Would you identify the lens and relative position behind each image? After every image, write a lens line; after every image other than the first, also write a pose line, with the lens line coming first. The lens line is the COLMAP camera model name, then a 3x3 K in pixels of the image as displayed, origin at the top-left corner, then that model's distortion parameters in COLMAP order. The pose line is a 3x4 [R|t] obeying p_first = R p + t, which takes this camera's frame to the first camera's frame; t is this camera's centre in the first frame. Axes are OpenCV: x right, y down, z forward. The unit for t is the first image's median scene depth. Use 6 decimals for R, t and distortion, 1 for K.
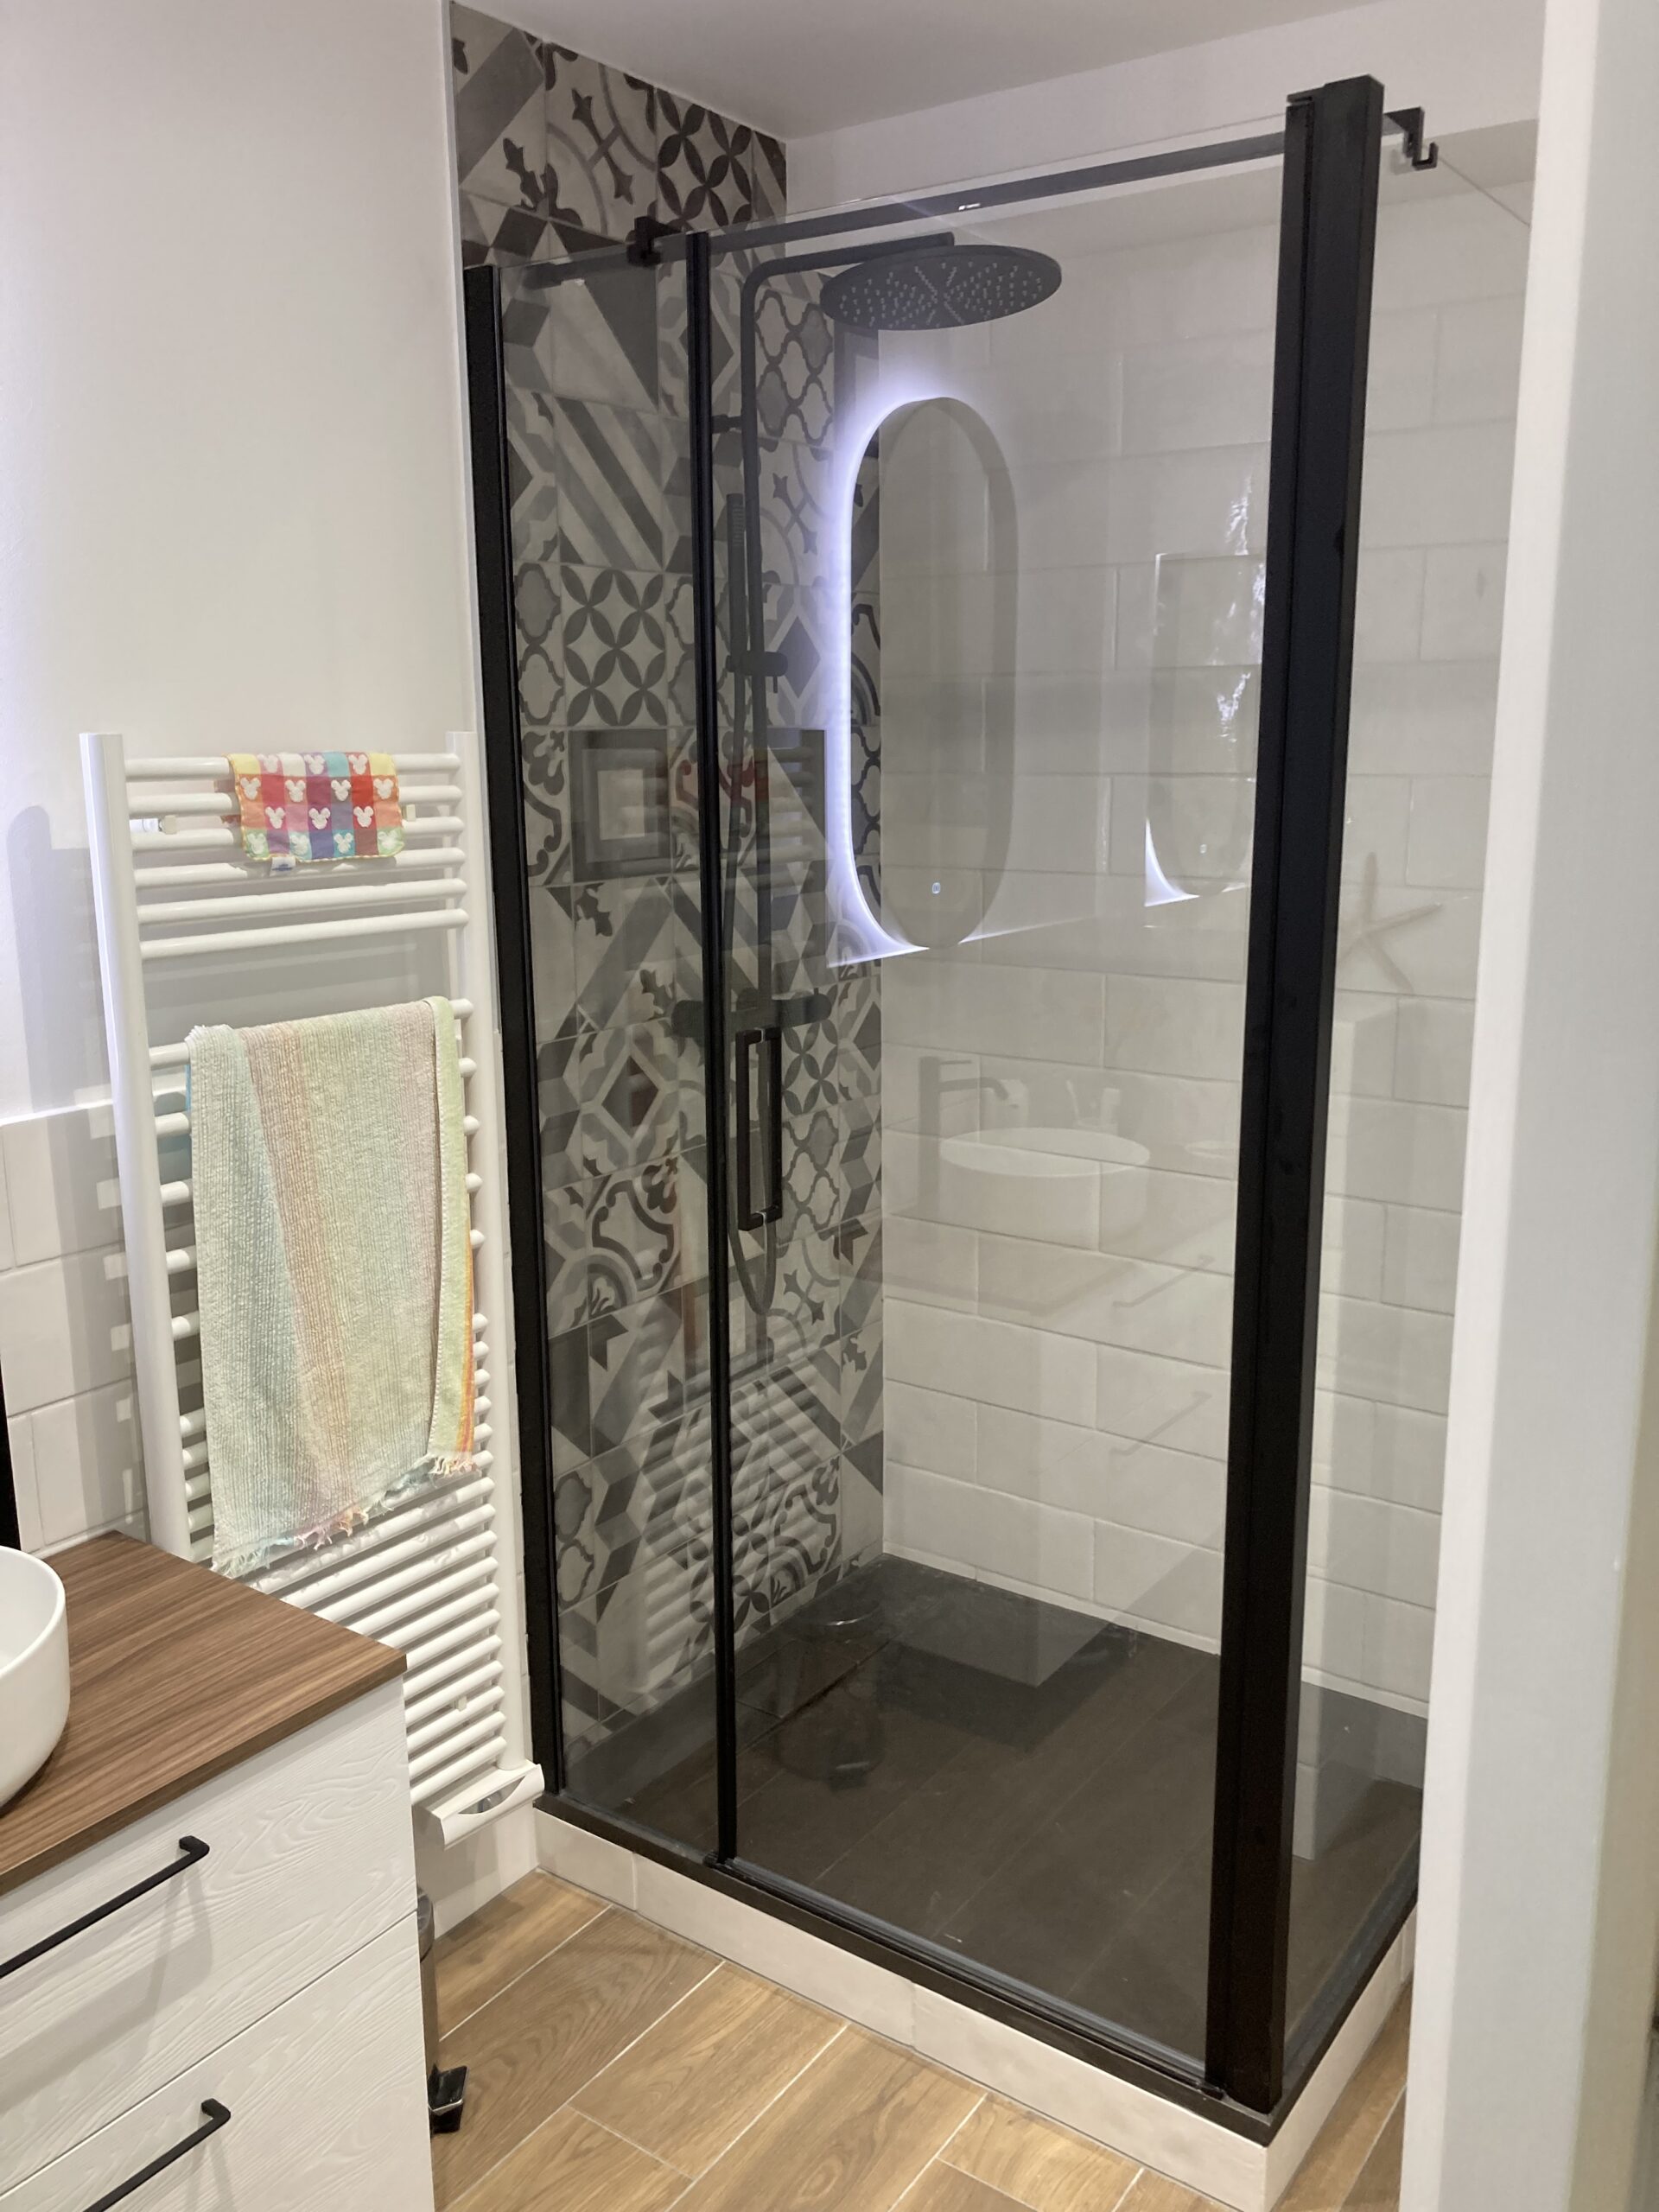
lens RADIAL K [[1812.1, 0, 829.5], [0, 1812.1, 1106.0], [0, 0, 1]] dist [-0.018382, -0.008420]
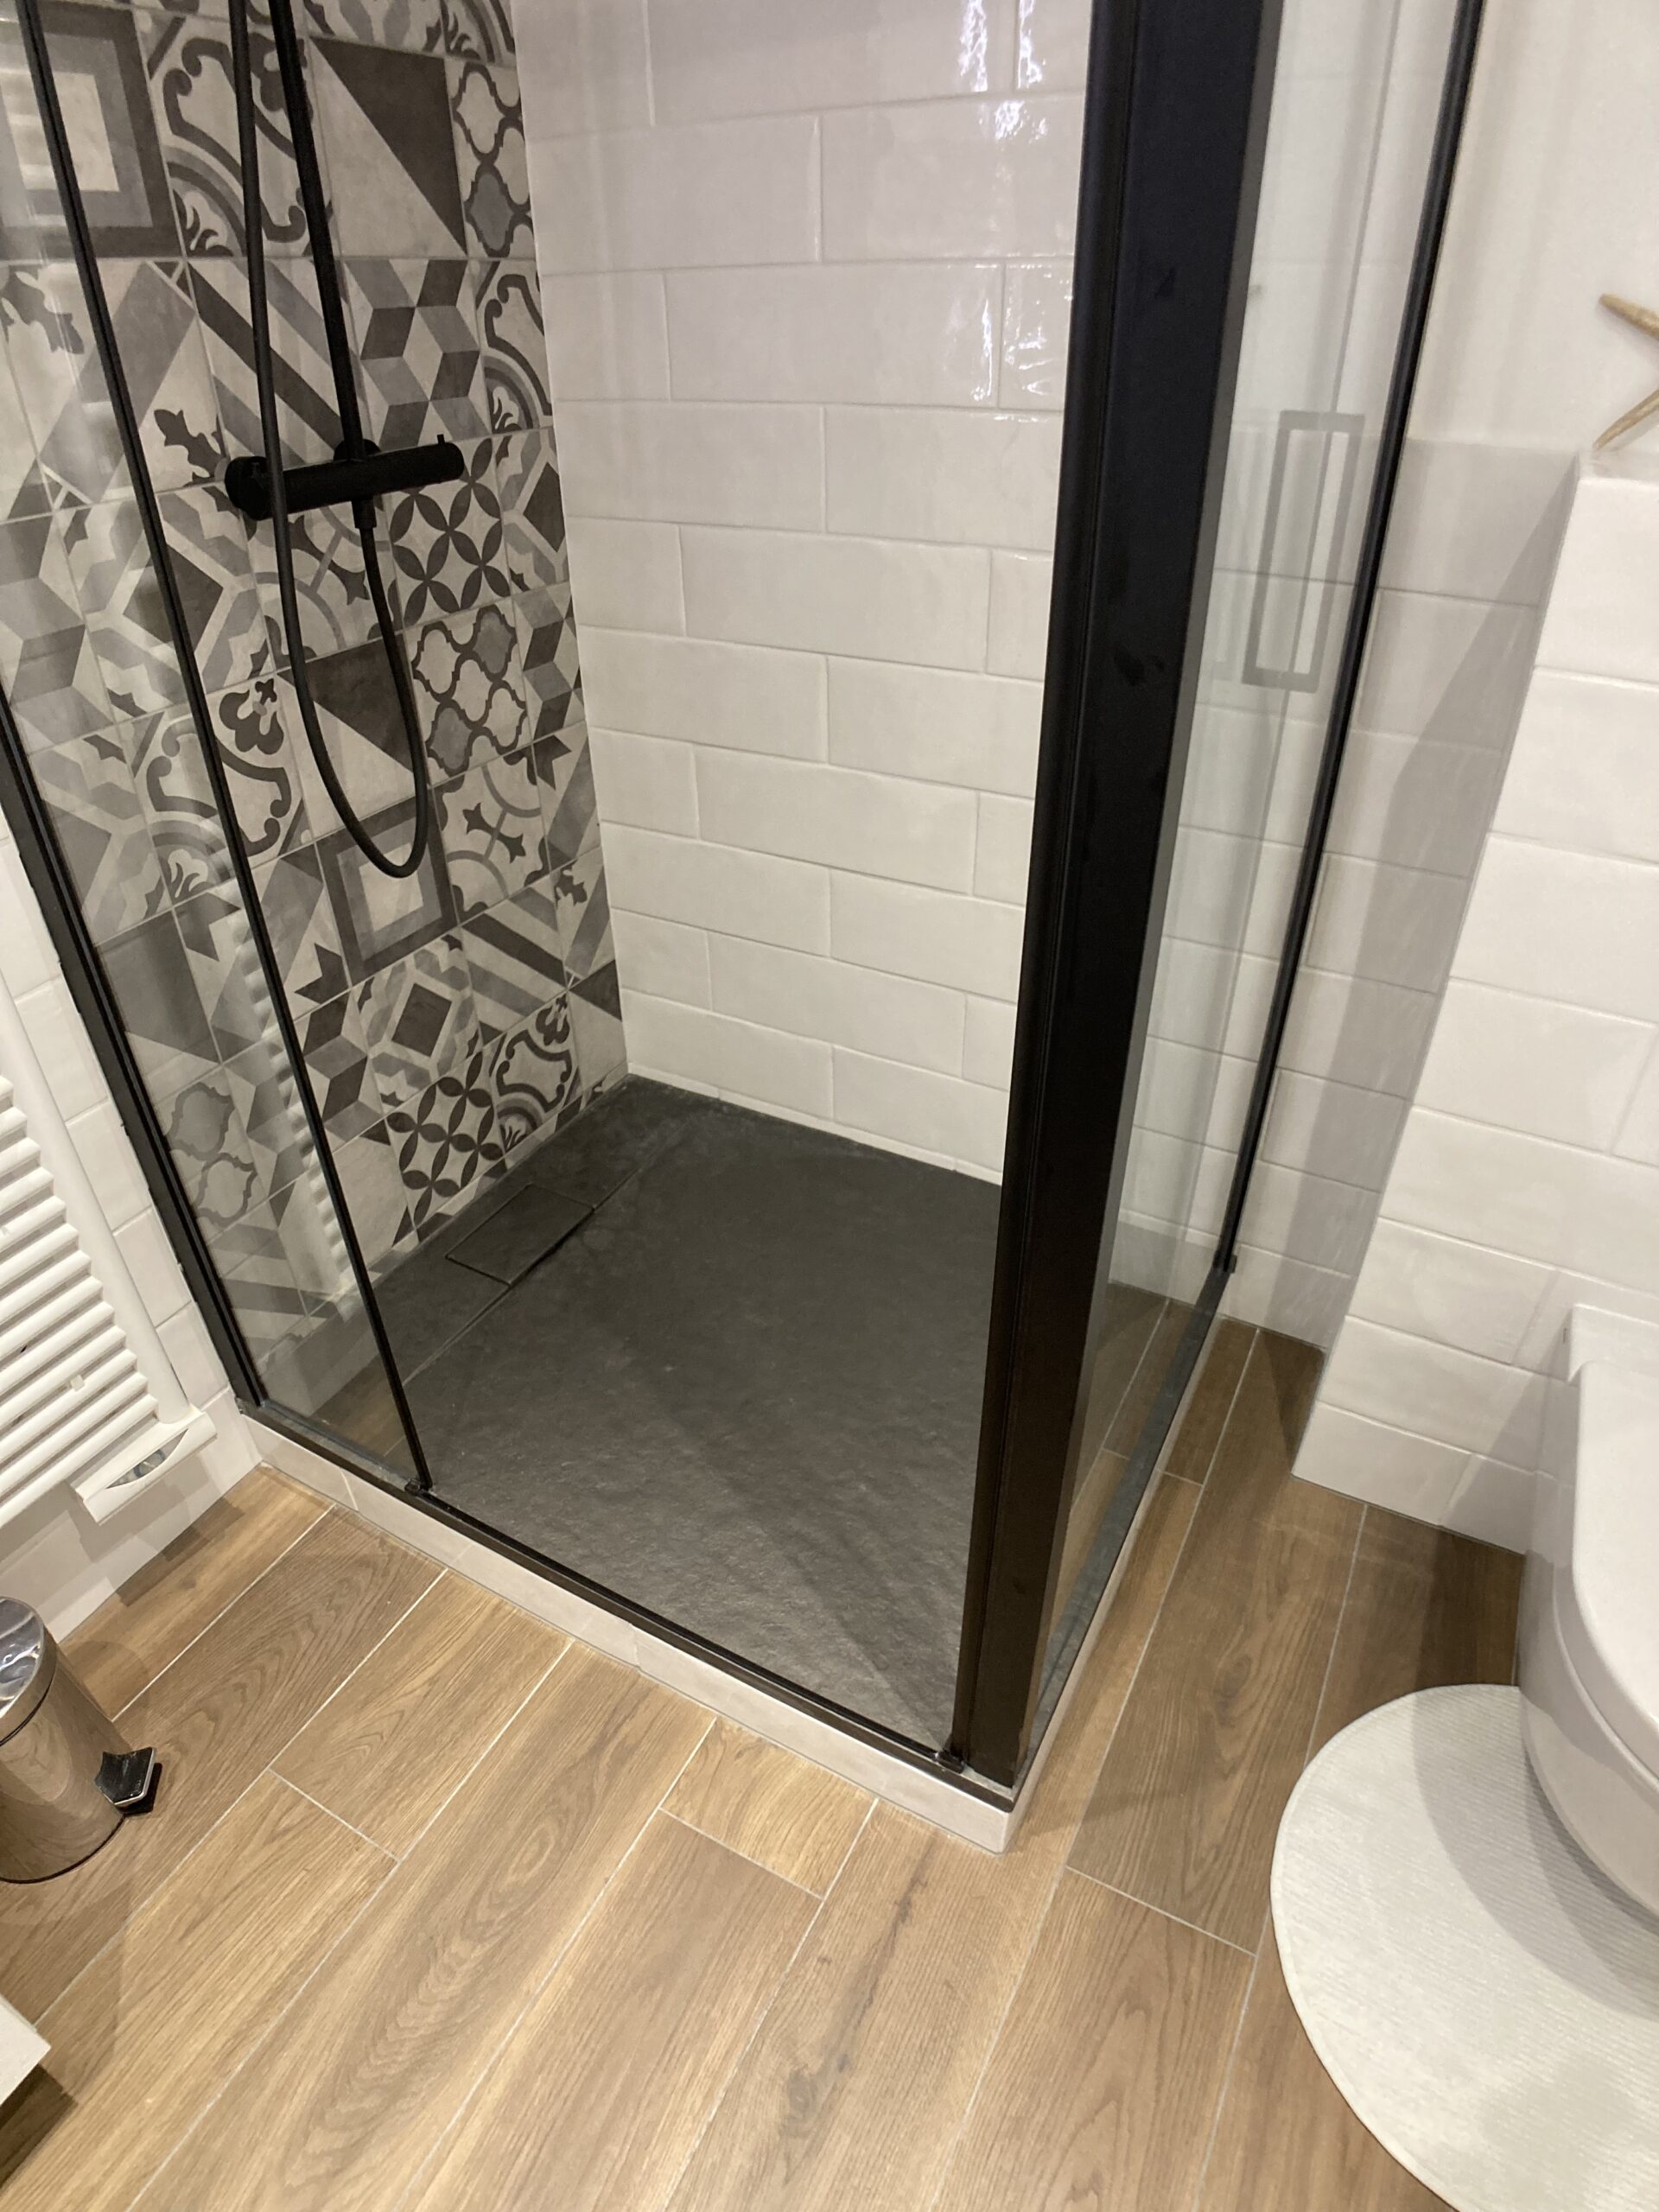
lens RADIAL K [[1220.6, 0, 801.2], [0, 1220.6, 1103.3], [0, 0, 1]] dist [-0.095252, 0.000225]
pose [[0.994575, -0.064660, 0.081480, 0.088718], [0.028988, 0.924579, 0.379885, 0.011383], [-0.099898, -0.375462, 0.921438, 0.469596]]
